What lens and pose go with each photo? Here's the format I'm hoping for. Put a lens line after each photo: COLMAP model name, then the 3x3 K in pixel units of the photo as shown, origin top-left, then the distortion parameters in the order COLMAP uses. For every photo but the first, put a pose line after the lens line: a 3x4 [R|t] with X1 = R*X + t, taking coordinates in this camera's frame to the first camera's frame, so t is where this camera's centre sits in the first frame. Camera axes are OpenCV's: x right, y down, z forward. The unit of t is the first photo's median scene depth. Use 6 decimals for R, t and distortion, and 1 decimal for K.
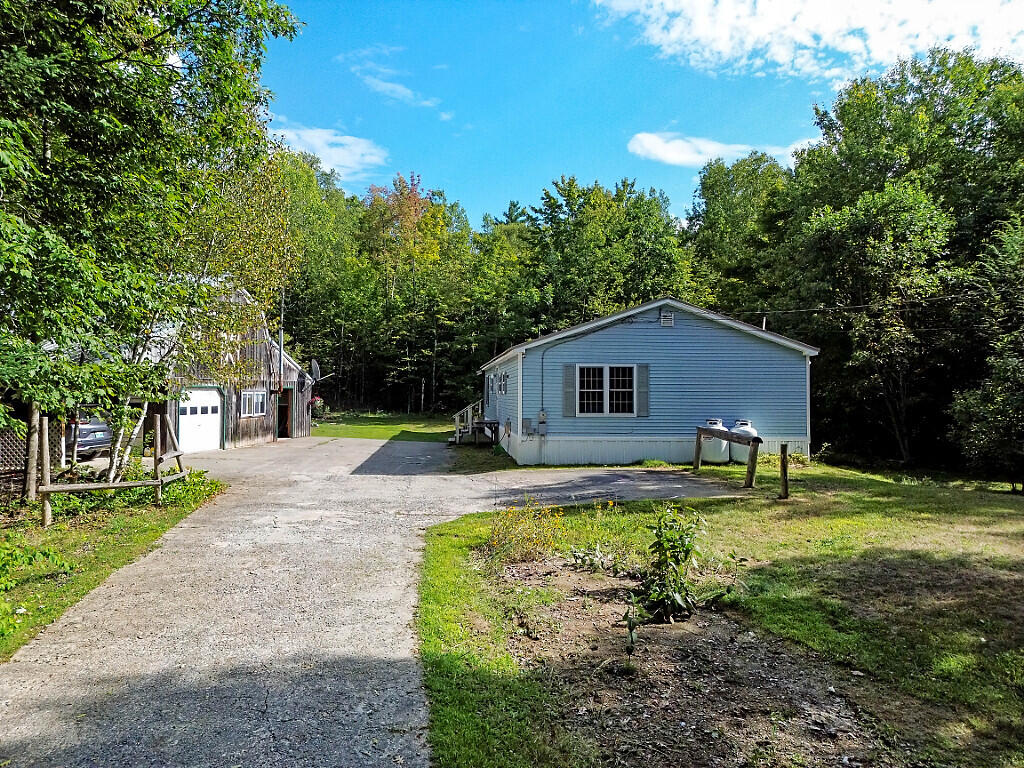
lens RADIAL K [[733.8, 0, 512.8], [0, 733.8, 390.6], [0, 0, 1]] dist [0.071566, -0.052657]
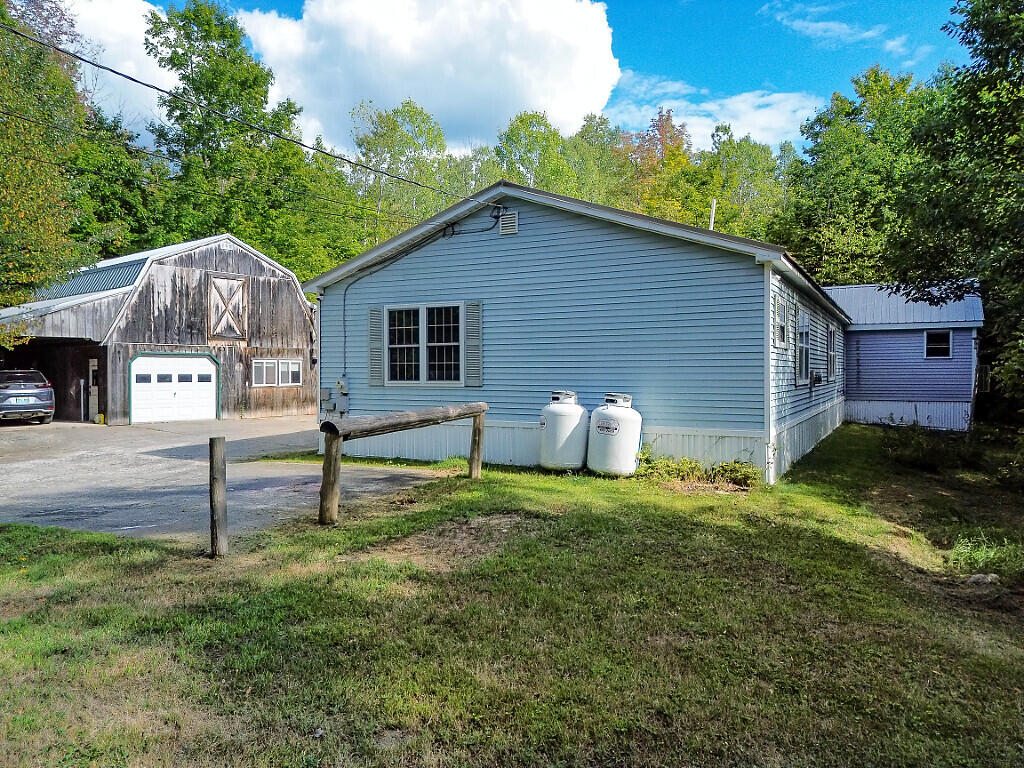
lens RADIAL K [[734.7, 0, 480.7], [0, 734.7, 385.7], [0, 0, 1]] dist [0.111786, -0.107302]
pose [[0.819376, 0.006699, -0.573217, 0.215769], [0.005187, 0.999804, 0.019099, 0.009252], [0.573233, -0.018622, 0.819181, 0.203631]]
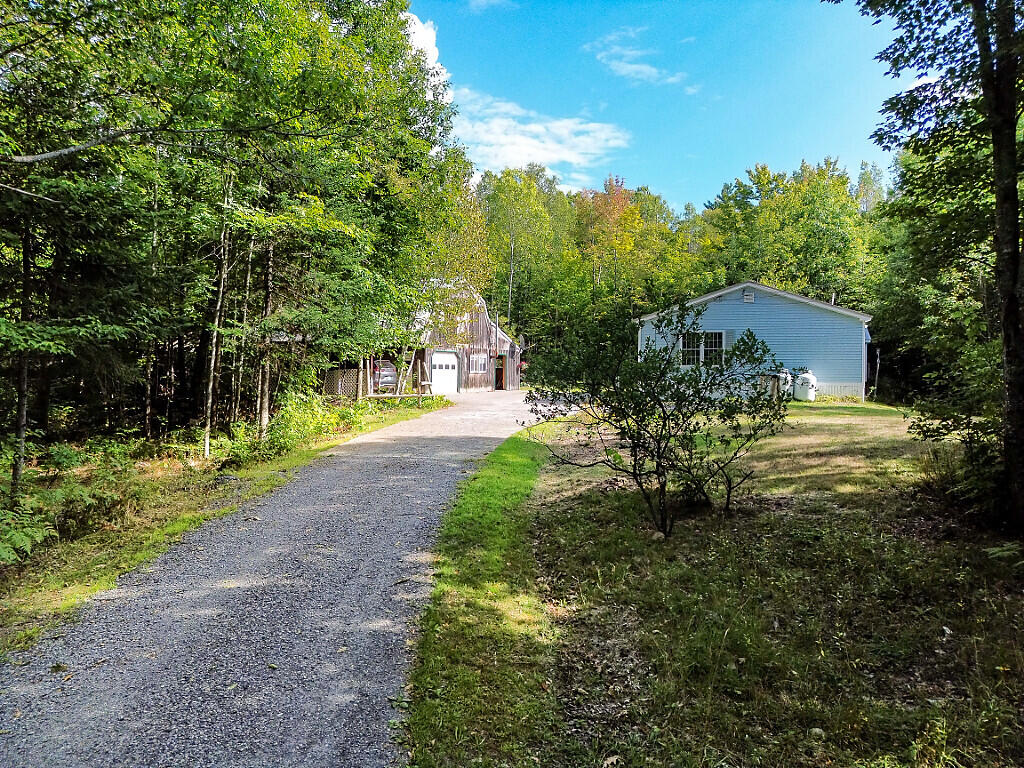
lens RADIAL K [[722.7, 0, 460.7], [0, 722.7, 421.6], [0, 0, 1]] dist [-0.006921, -0.002346]
pose [[0.921074, 0.026847, -0.388461, 0.098426], [-0.000434, 0.997691, 0.067921, 0.018150], [0.389388, -0.062392, 0.918958, -0.190021]]
